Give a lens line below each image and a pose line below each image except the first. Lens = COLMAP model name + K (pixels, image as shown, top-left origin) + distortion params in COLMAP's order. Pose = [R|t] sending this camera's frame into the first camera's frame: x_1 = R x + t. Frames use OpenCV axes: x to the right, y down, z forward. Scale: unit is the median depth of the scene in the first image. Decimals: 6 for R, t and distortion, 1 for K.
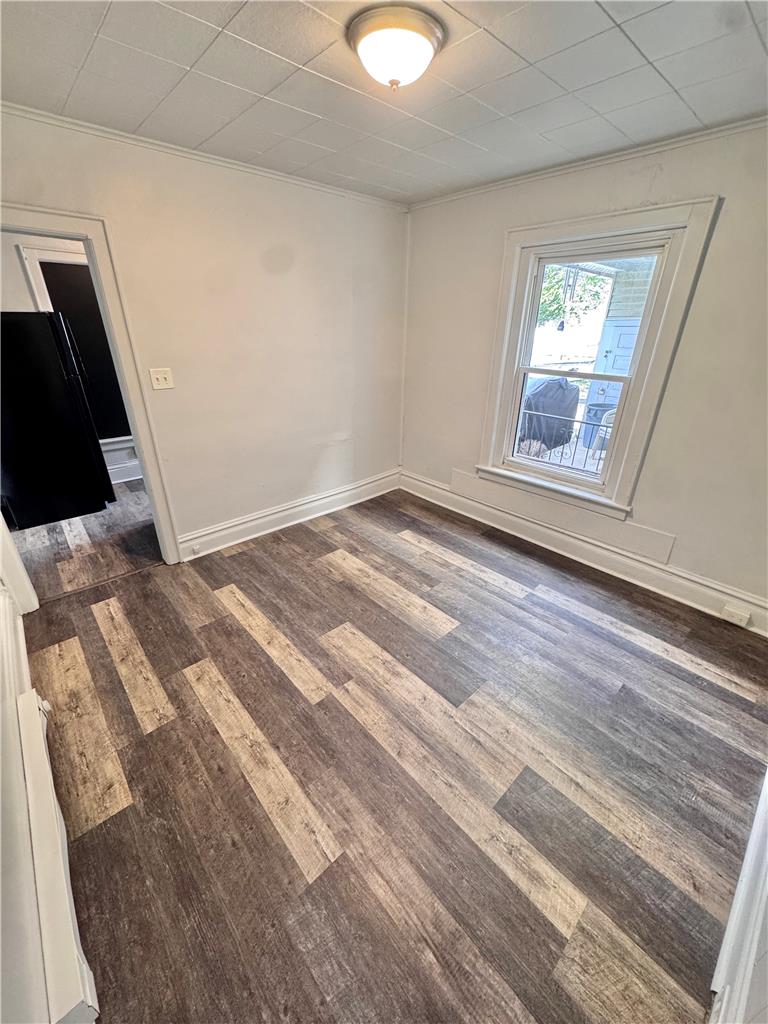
lens RADIAL K [[407.9, 0, 383.3], [0, 407.9, 513.3], [0, 0, 1]] dist [-0.000776, -0.000160]
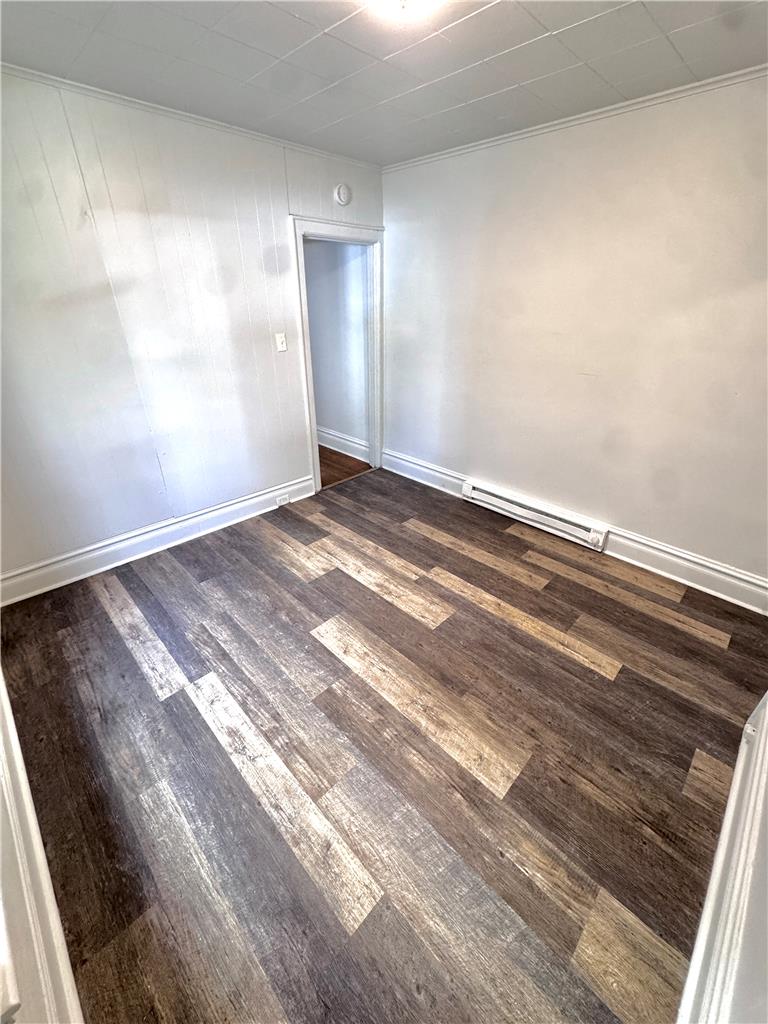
lens RADIAL K [[407.9, 0, 386.2], [0, 407.9, 511.9], [0, 0, 1]] dist [-0.000776, -0.000160]
pose [[-0.998423, 0.008020, -0.055565, 0.074252], [-0.040034, 0.592161, 0.804825, -0.693523], [0.039358, 0.805780, -0.590906, 1.468038]]
